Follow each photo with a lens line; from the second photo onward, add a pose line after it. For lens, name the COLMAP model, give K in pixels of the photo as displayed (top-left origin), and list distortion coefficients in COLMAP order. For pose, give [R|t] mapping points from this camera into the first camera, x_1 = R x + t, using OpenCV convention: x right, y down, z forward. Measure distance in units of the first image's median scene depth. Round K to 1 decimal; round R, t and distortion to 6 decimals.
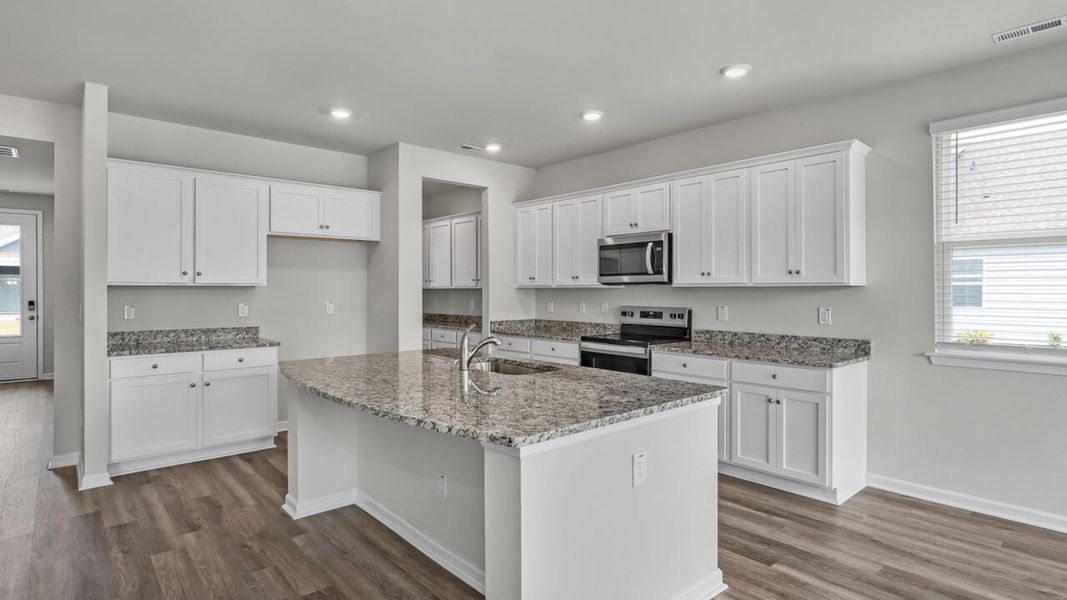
lens RADIAL K [[543.0, 0, 536.1], [0, 543.0, 290.4], [0, 0, 1]] dist [-0.002573, -0.000385]
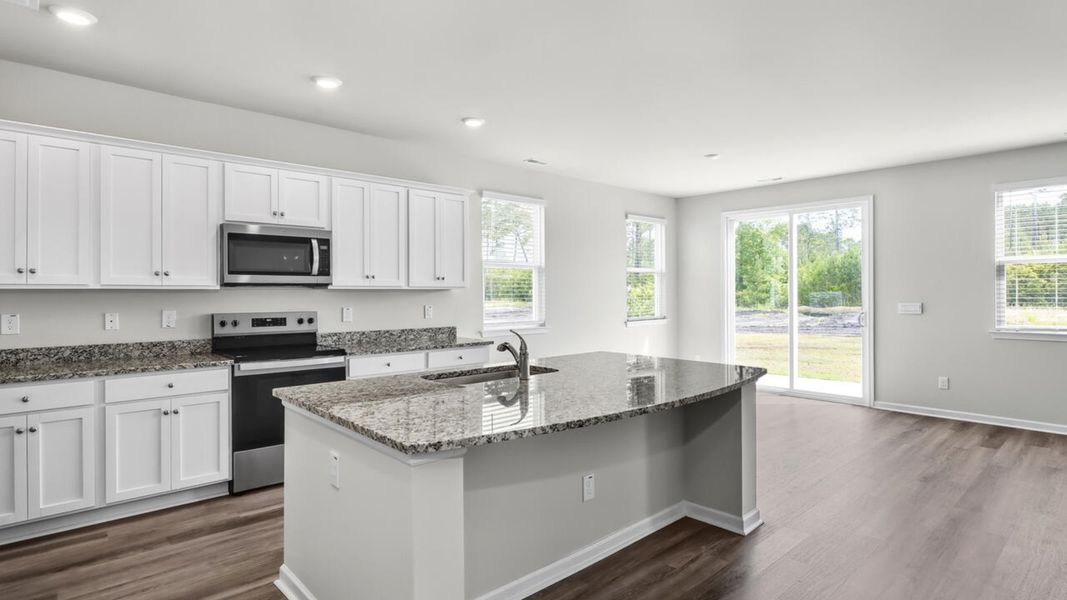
lens RADIAL K [[543.0, 0, 536.1], [0, 543.0, 290.4], [0, 0, 1]] dist [-0.002573, -0.000385]
pose [[-0.014600, 0.002894, 0.999889, -0.727354], [0.002634, 0.999992, -0.002855, -0.000703], [-0.999890, 0.002592, -0.014607, 0.686997]]
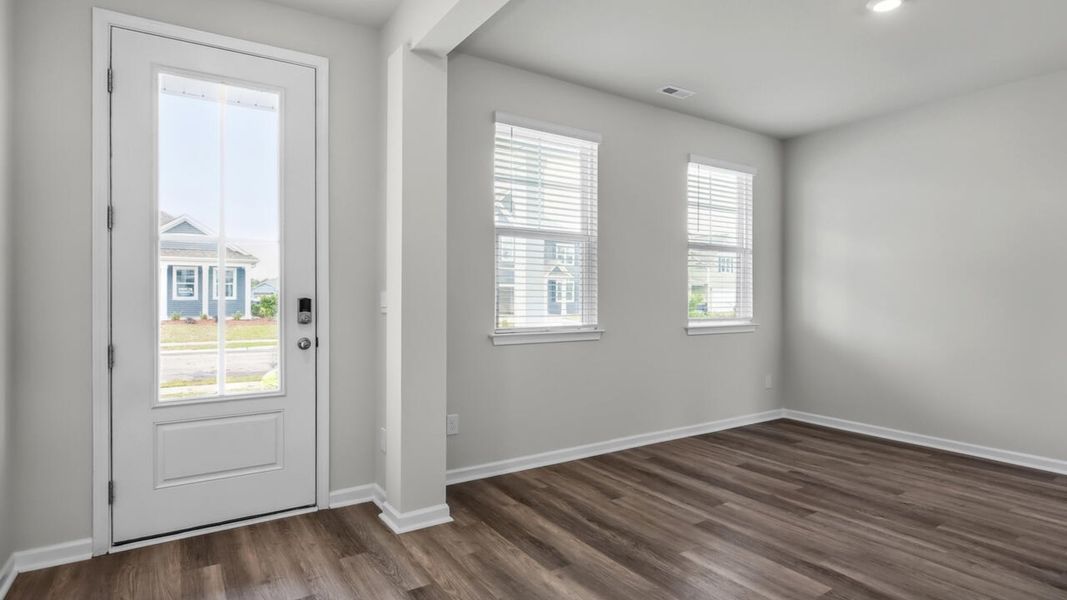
lens RADIAL K [[554.3, 0, 533.8], [0, 554.3, 291.9], [0, 0, 1]] dist [-0.001332, -0.001382]
pose [[0.989970, 0.001210, -0.141276, -1.327101], [-0.002264, 0.999971, -0.007304, 0.032164], [0.141263, 0.007551, 0.989943, 1.187500]]
